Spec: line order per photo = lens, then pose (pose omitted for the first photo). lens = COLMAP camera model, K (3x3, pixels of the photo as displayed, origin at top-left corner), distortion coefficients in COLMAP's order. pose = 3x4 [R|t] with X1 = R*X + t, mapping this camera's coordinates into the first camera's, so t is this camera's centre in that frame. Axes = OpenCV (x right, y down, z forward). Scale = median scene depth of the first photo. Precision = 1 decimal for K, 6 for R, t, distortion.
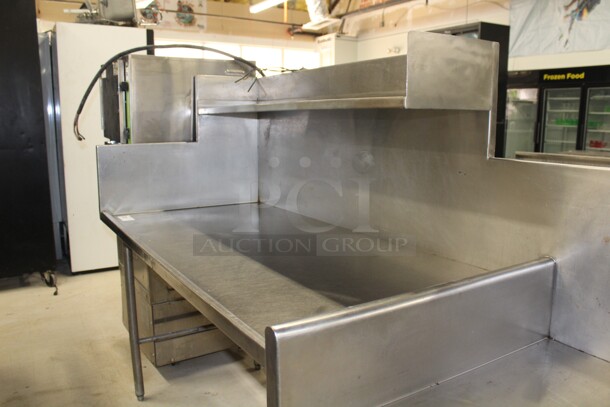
lens RADIAL K [[507.4, 0, 305.0], [0, 507.4, 203.5], [0, 0, 1]] dist [-0.170135, 0.154019]
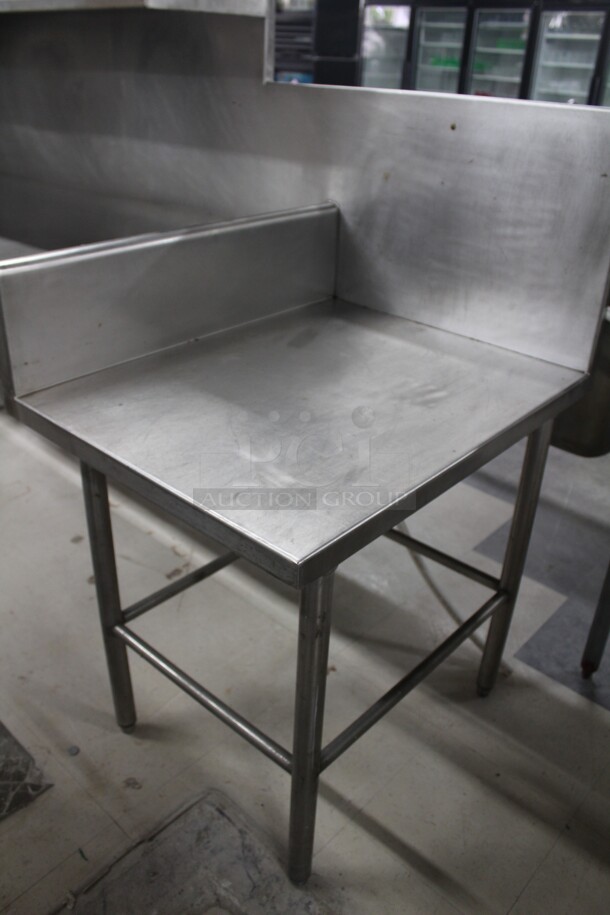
lens RADIAL K [[754.7, 0, 303.7], [0, 754.7, 455.4], [0, 0, 1]] dist [-0.168462, 0.149358]
pose [[0.958471, -0.106839, 0.264423, 0.010659], [0.013752, 0.943413, 0.331336, 0.017115], [-0.284860, -0.313940, 0.905702, -0.053317]]
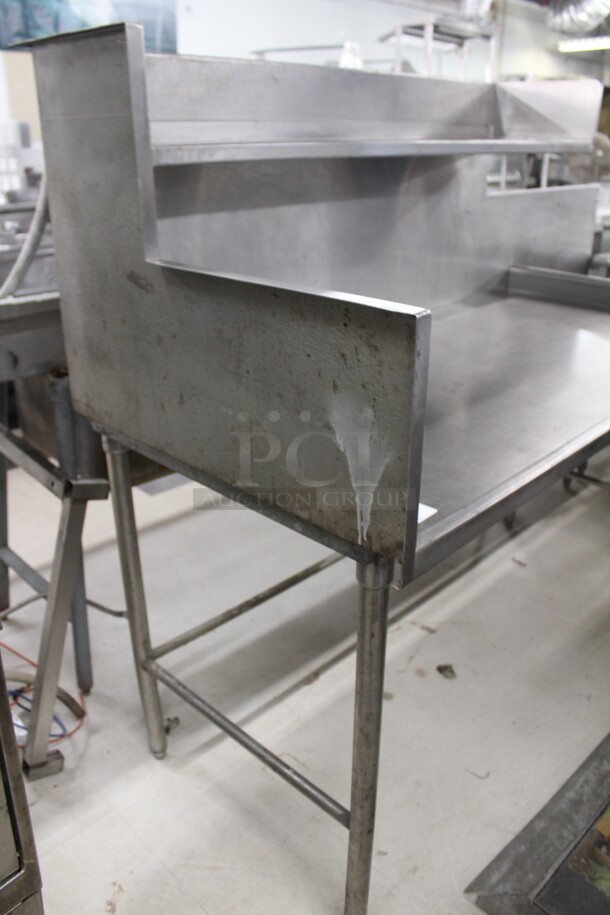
lens RADIAL K [[754.7, 0, 303.7], [0, 754.7, 455.4], [0, 0, 1]] dist [-0.168462, 0.149358]
pose [[-0.234924, -0.394991, 0.888140, -0.208748], [0.159940, 0.885549, 0.436145, -0.057346], [-0.958765, 0.244510, -0.144861, 0.291600]]
